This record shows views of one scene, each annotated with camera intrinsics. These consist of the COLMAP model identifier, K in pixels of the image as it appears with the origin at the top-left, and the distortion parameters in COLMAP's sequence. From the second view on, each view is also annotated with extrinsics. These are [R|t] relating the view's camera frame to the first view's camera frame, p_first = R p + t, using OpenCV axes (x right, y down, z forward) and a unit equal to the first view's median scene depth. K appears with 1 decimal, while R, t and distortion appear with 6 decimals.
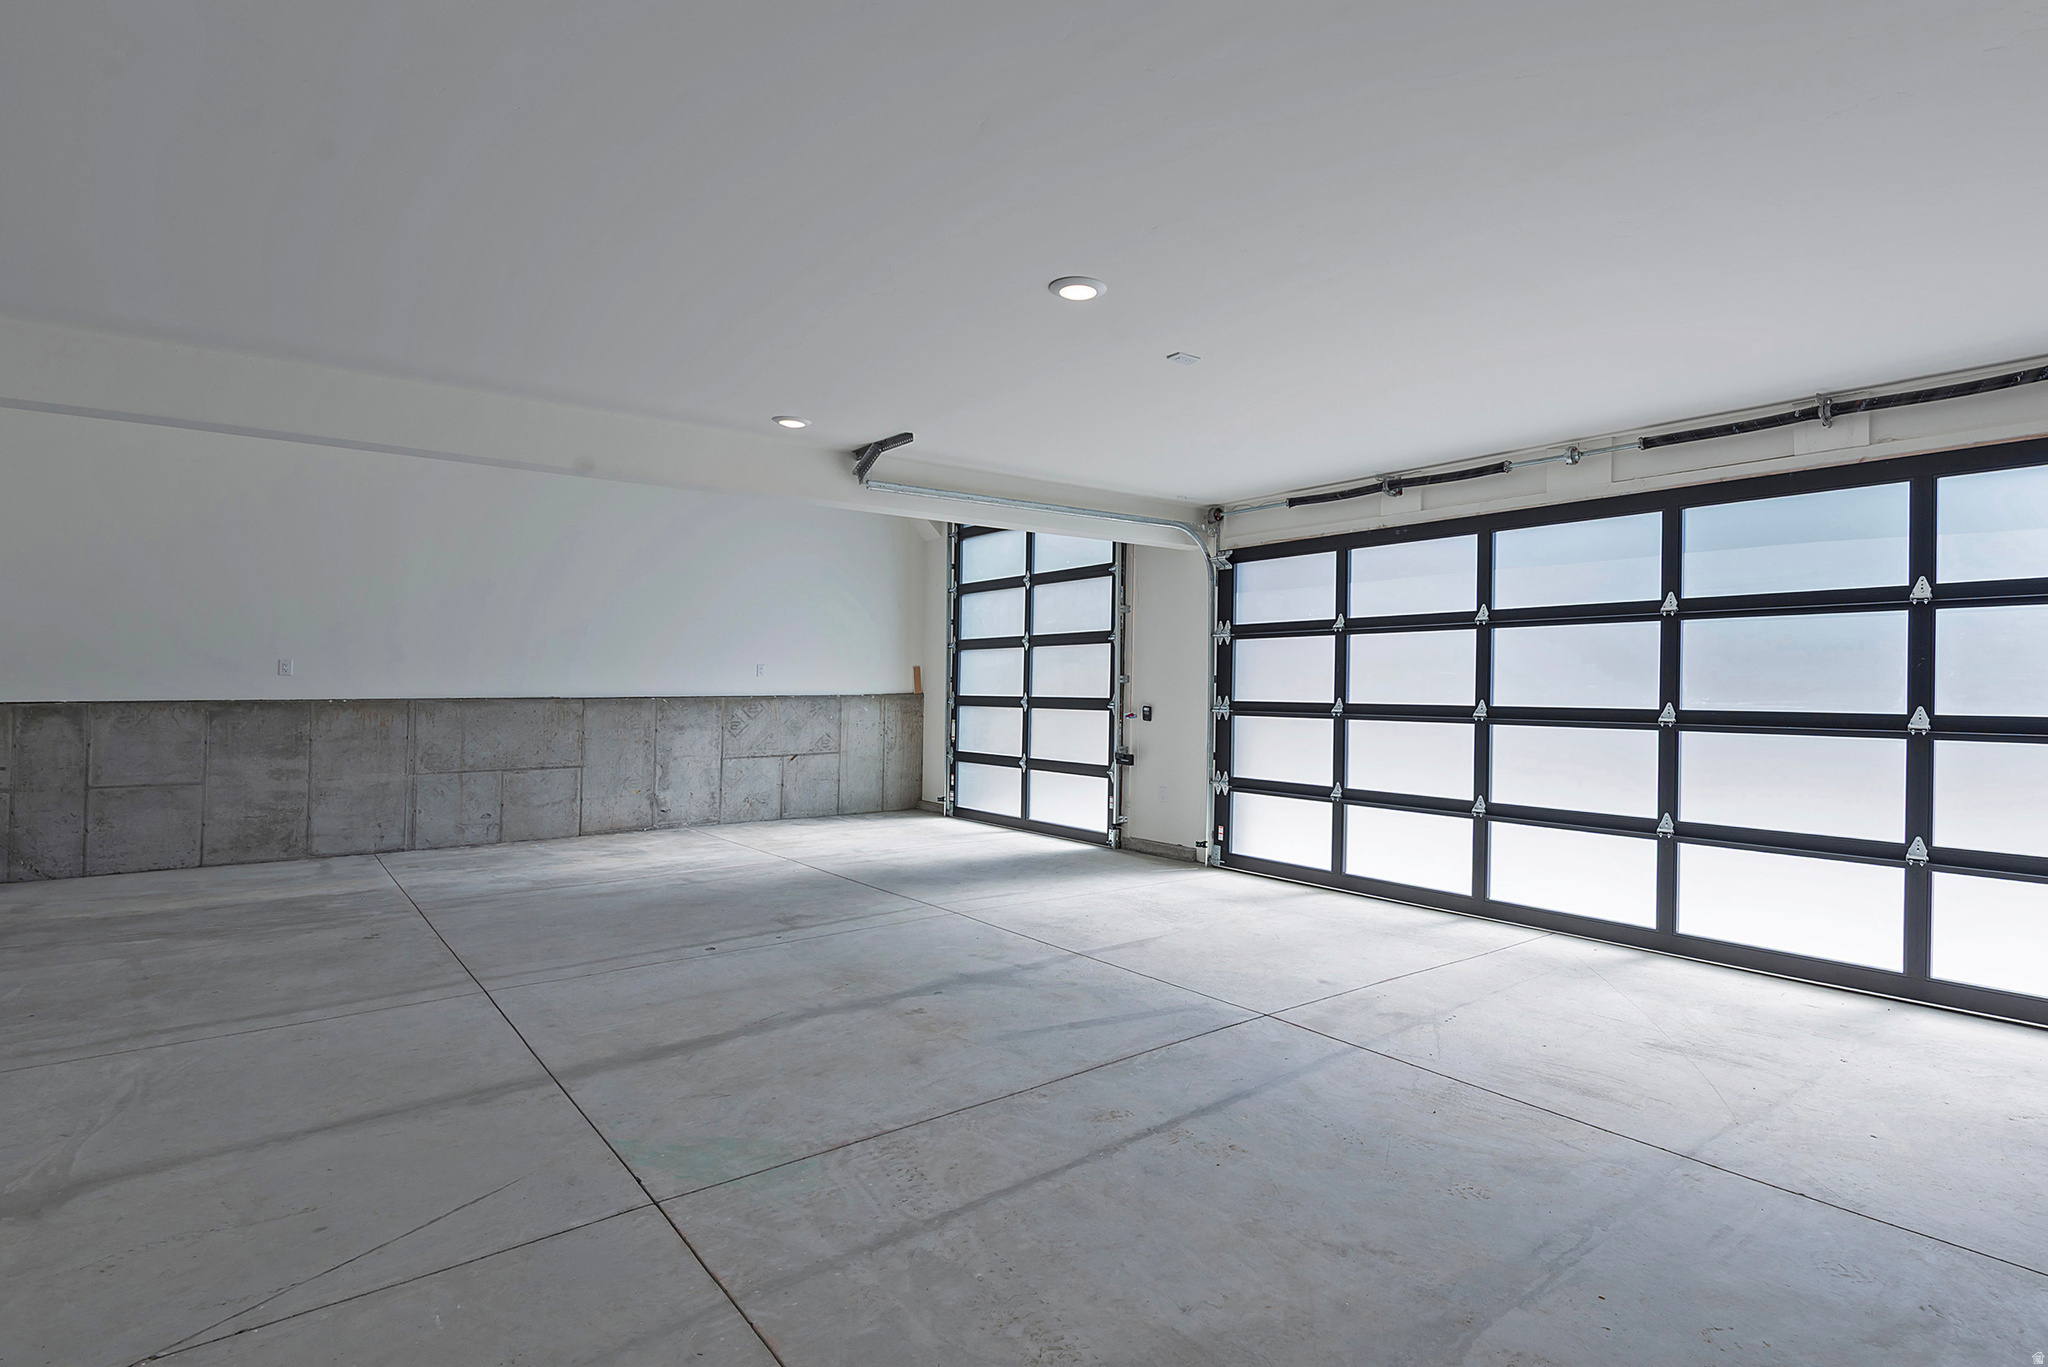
lens RADIAL K [[1033.6, 0, 1028.7], [0, 1033.6, 688.6], [0, 0, 1]] dist [0.024493, -0.000805]
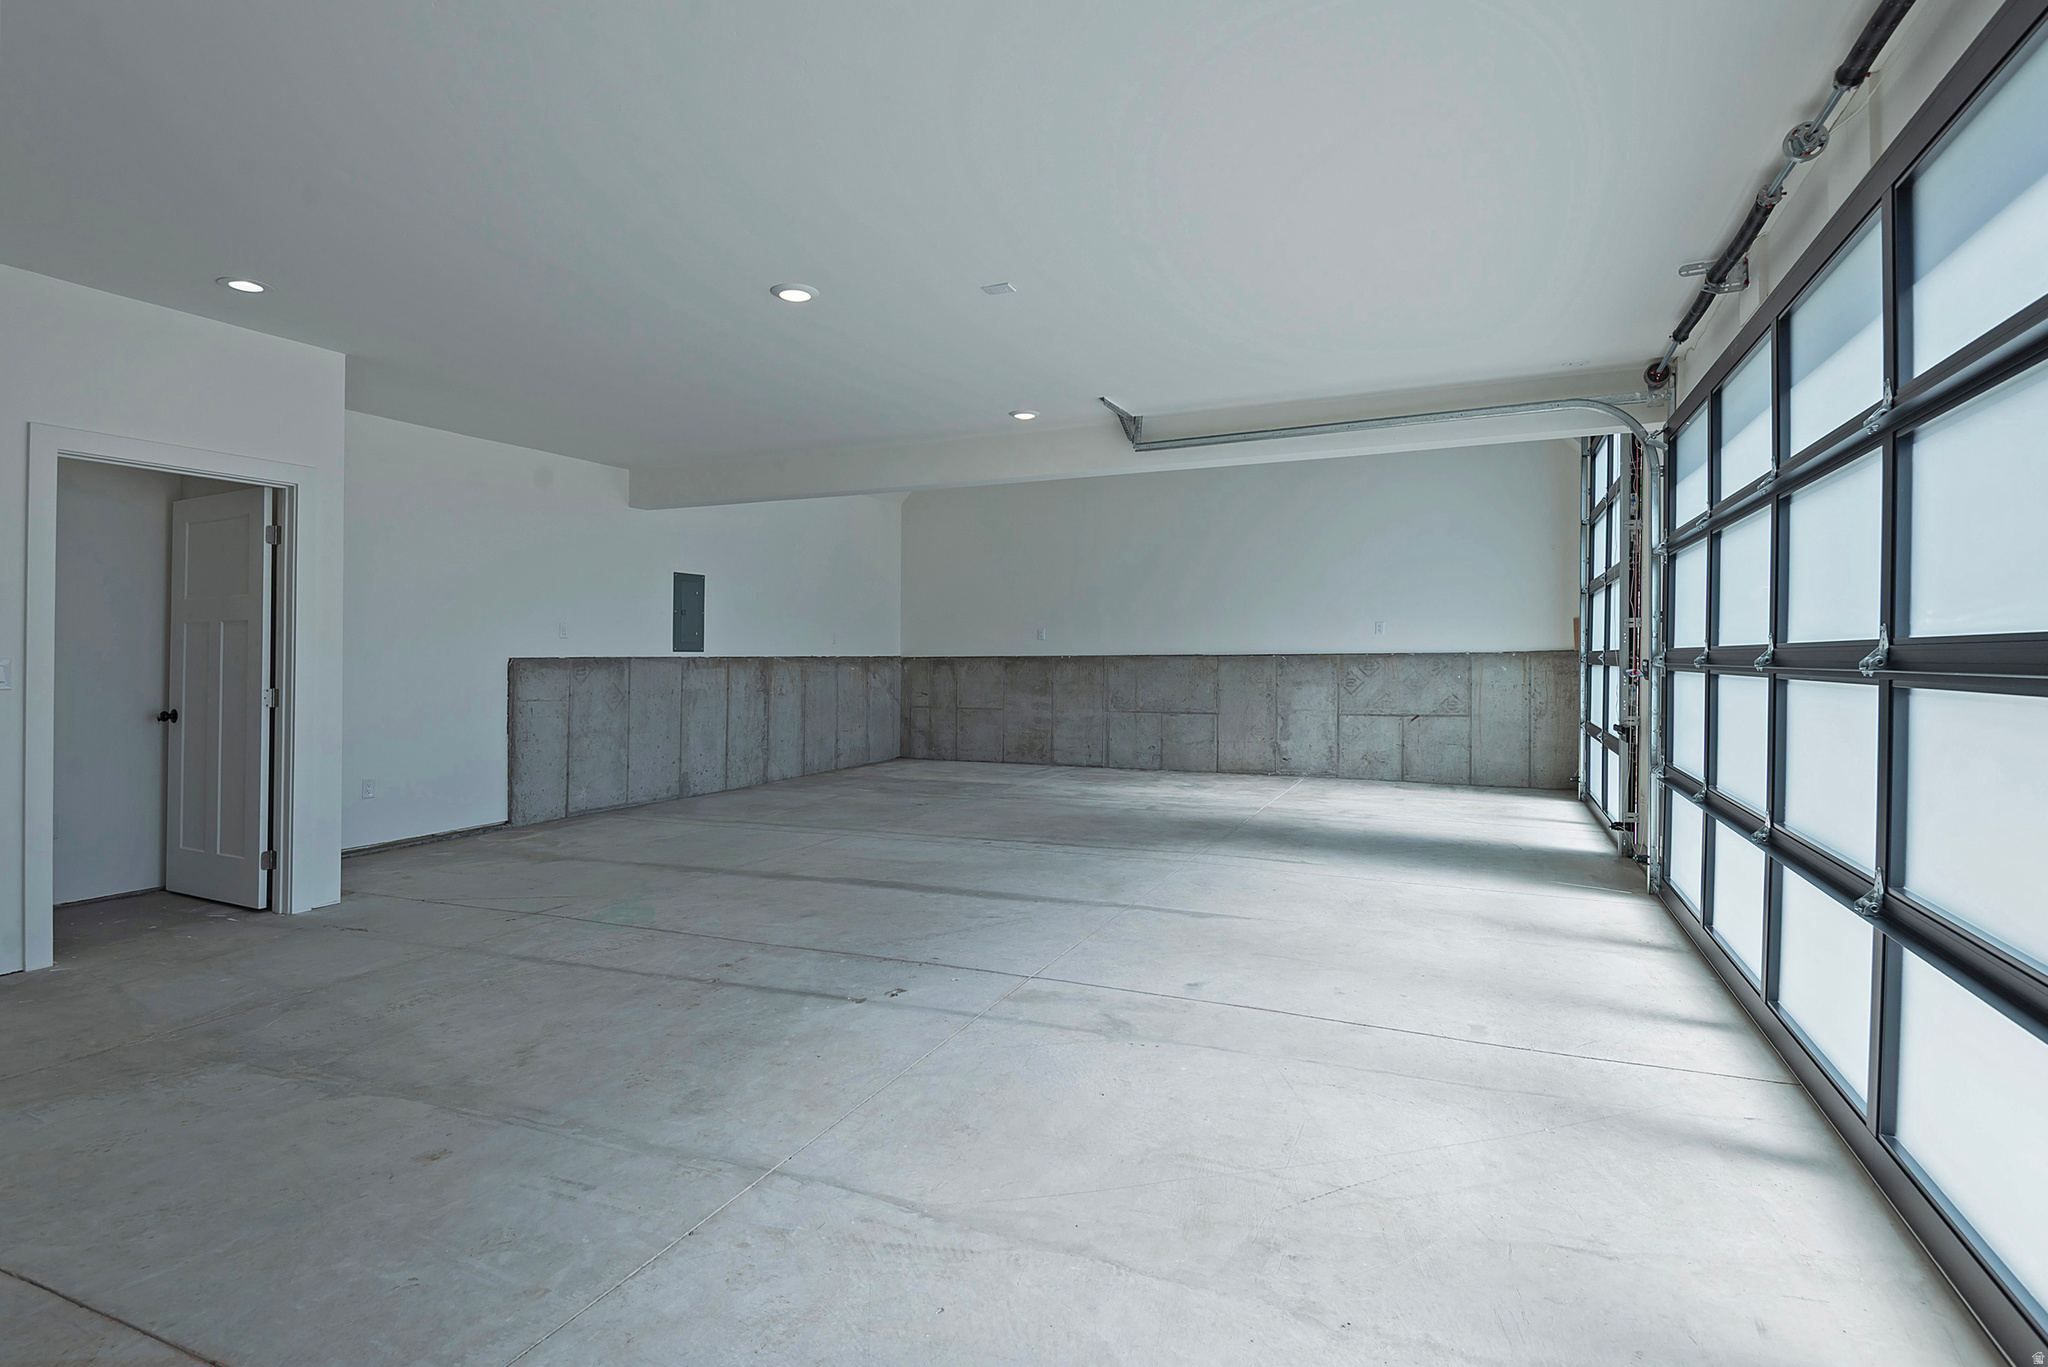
lens RADIAL K [[1013.0, 0, 1030.1], [0, 1013.0, 665.3], [0, 0, 1]] dist [0.018294, -0.000140]
pose [[0.476398, 0.003555, -0.879223, 0.460062], [-0.001354, 0.999994, 0.003309, 0.016362], [0.879229, -0.000386, 0.476400, 0.258058]]
